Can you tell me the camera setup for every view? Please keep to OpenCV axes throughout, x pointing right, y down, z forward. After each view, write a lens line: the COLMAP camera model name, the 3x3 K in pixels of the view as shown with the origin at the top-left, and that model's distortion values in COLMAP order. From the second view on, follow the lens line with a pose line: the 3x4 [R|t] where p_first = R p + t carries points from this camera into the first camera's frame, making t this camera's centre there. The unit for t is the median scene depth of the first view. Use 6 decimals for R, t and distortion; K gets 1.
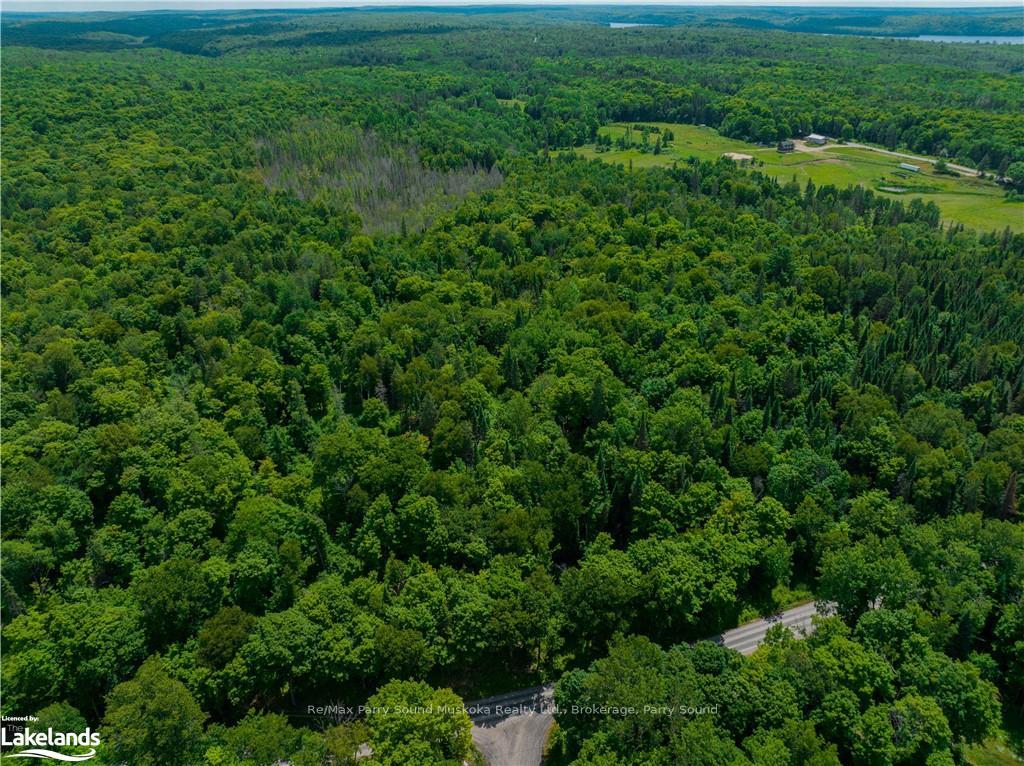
lens RADIAL K [[727.5, 0, 509.0], [0, 727.5, 382.1], [0, 0, 1]] dist [-0.044669, 0.020080]
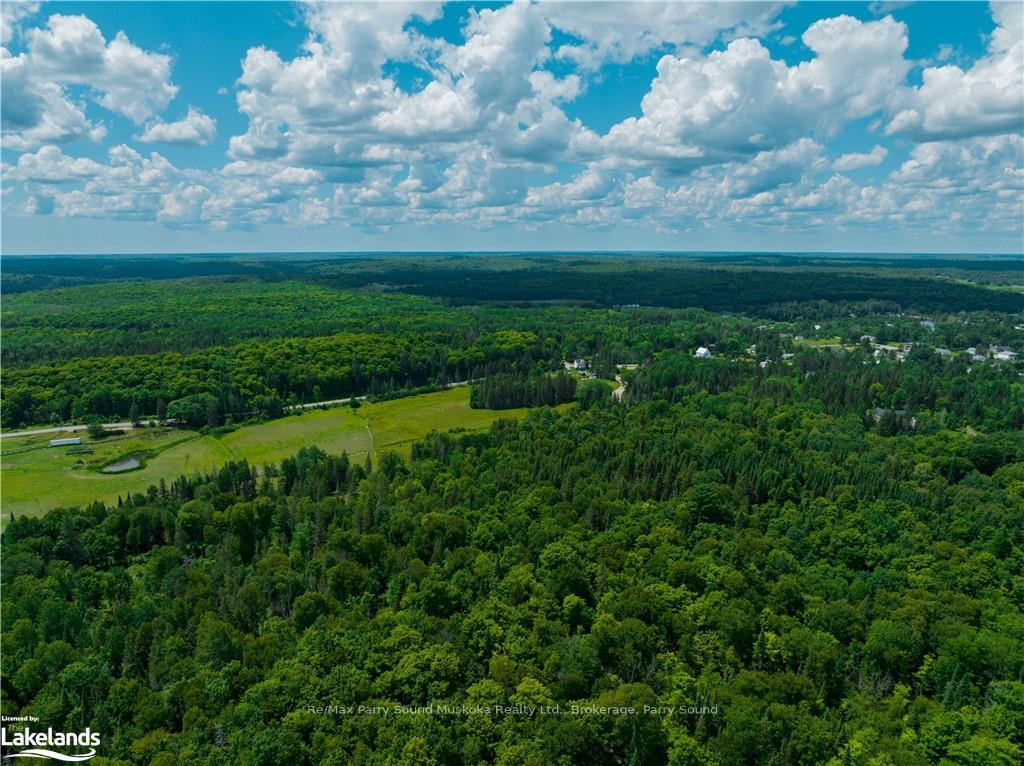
lens RADIAL K [[724.9, 0, 514.1], [0, 724.9, 380.7], [0, 0, 1]] dist [-0.045193, 0.014453]
pose [[-0.084641, -0.176968, 0.980570, -0.575313], [0.467025, 0.862264, 0.195929, -0.689333], [-0.880184, 0.474535, 0.009665, 1.297398]]
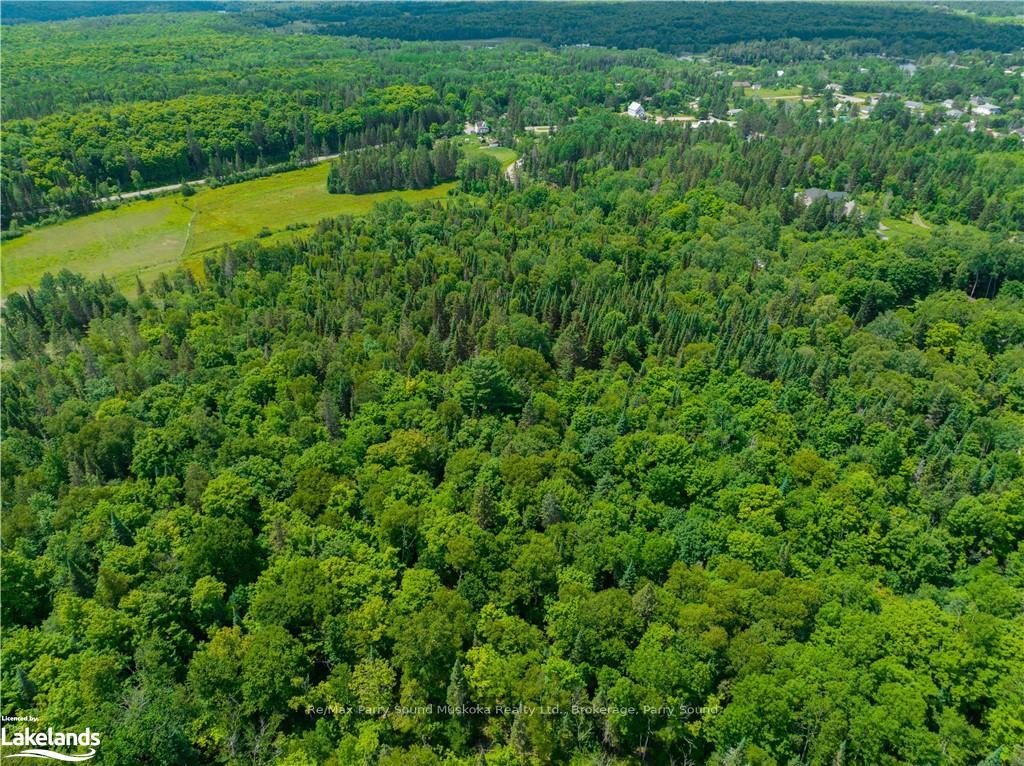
lens RADIAL K [[720.9, 0, 515.1], [0, 720.9, 378.7], [0, 0, 1]] dist [-0.040351, 0.005011]
pose [[-0.126653, -0.487620, 0.863821, -0.221131], [0.472596, 0.735984, 0.484748, -0.539521], [-0.872131, 0.469633, 0.137232, 1.010998]]
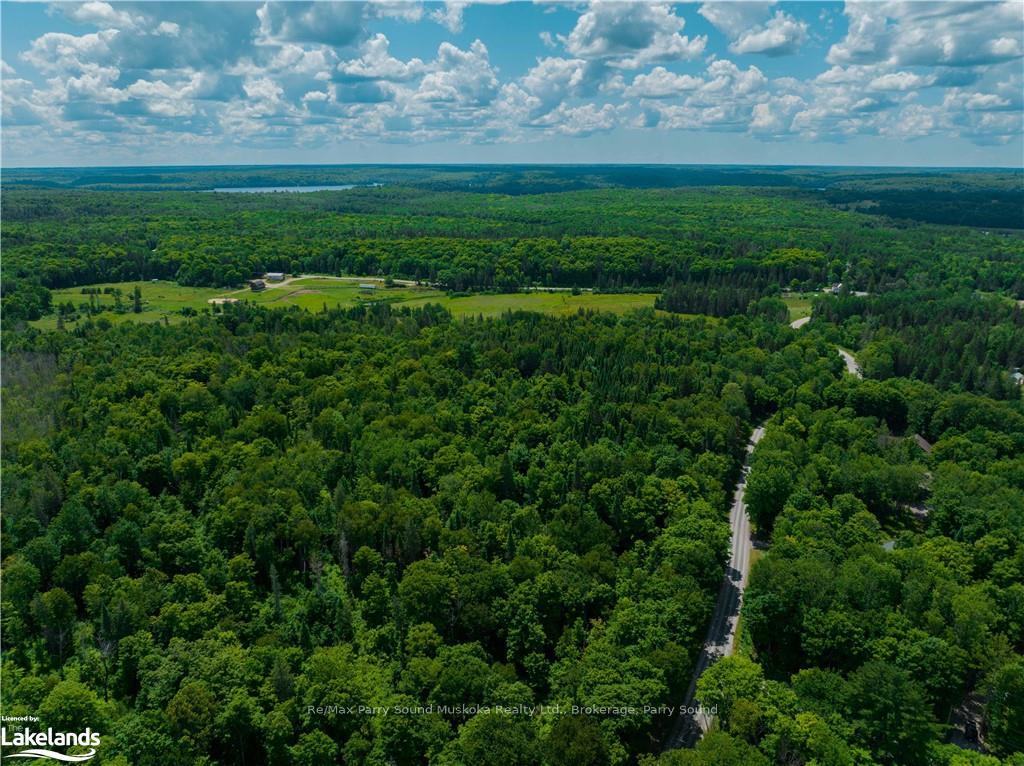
lens RADIAL K [[727.8, 0, 511.0], [0, 727.8, 381.3], [0, 0, 1]] dist [-0.037744, 0.003186]
pose [[0.627557, -0.224635, 0.745460, -0.604827], [0.363321, 0.931323, -0.025216, -0.070894], [-0.688600, 0.286666, 0.666073, 0.132595]]
